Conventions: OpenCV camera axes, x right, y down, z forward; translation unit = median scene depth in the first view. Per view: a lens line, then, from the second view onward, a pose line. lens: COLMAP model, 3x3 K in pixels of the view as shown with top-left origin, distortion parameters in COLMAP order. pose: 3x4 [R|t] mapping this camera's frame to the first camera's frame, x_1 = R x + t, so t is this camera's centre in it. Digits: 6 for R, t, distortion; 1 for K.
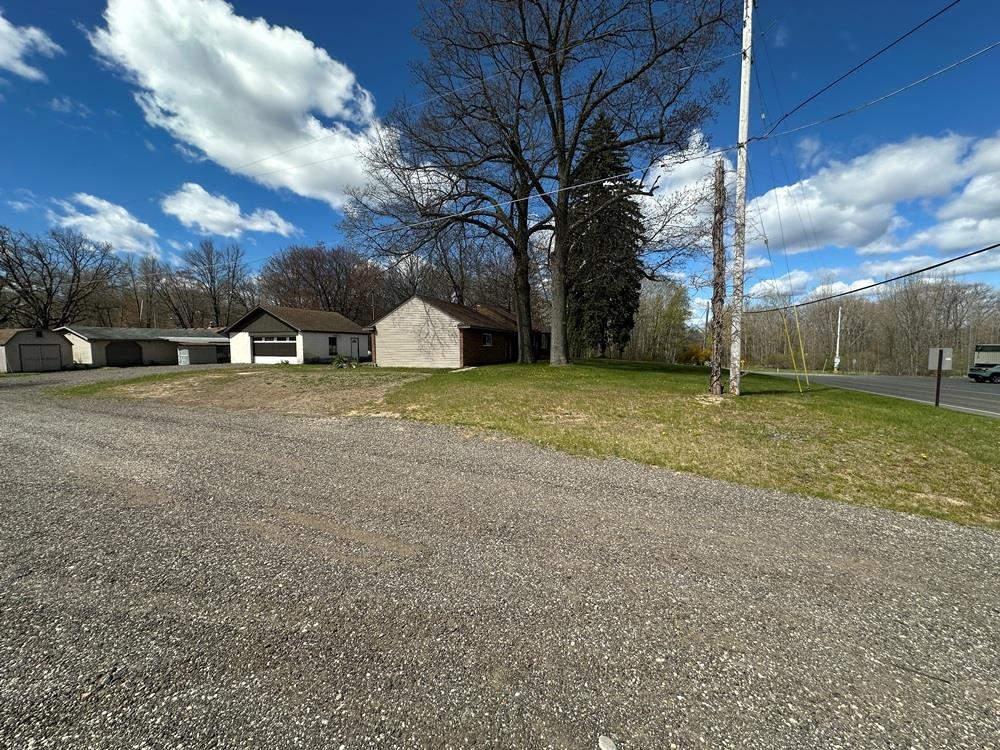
lens RADIAL K [[393.8, 0, 497.7], [0, 393.8, 373.4], [0, 0, 1]] dist [-0.001907, -0.000062]
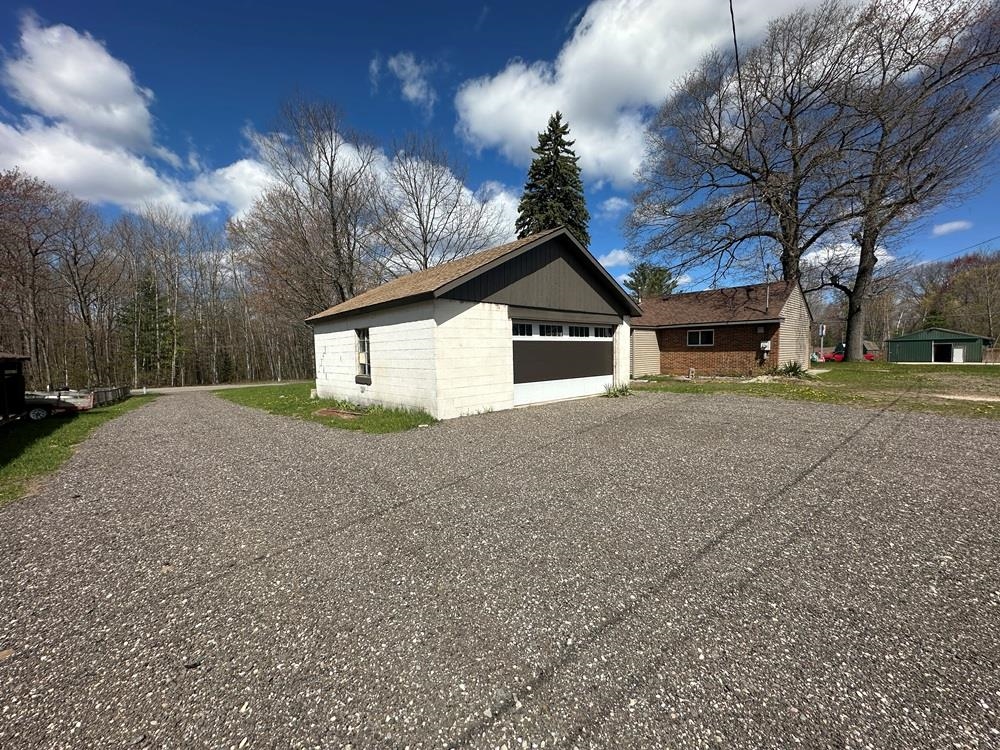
lens RADIAL K [[393.8, 0, 497.1], [0, 393.8, 374.6], [0, 0, 1]] dist [-0.001907, -0.000062]
pose [[0.457646, -0.061533, 0.887003, -0.900543], [0.081316, 0.996318, 0.027161, -0.061195], [-0.885408, 0.059698, 0.460965, 0.872030]]
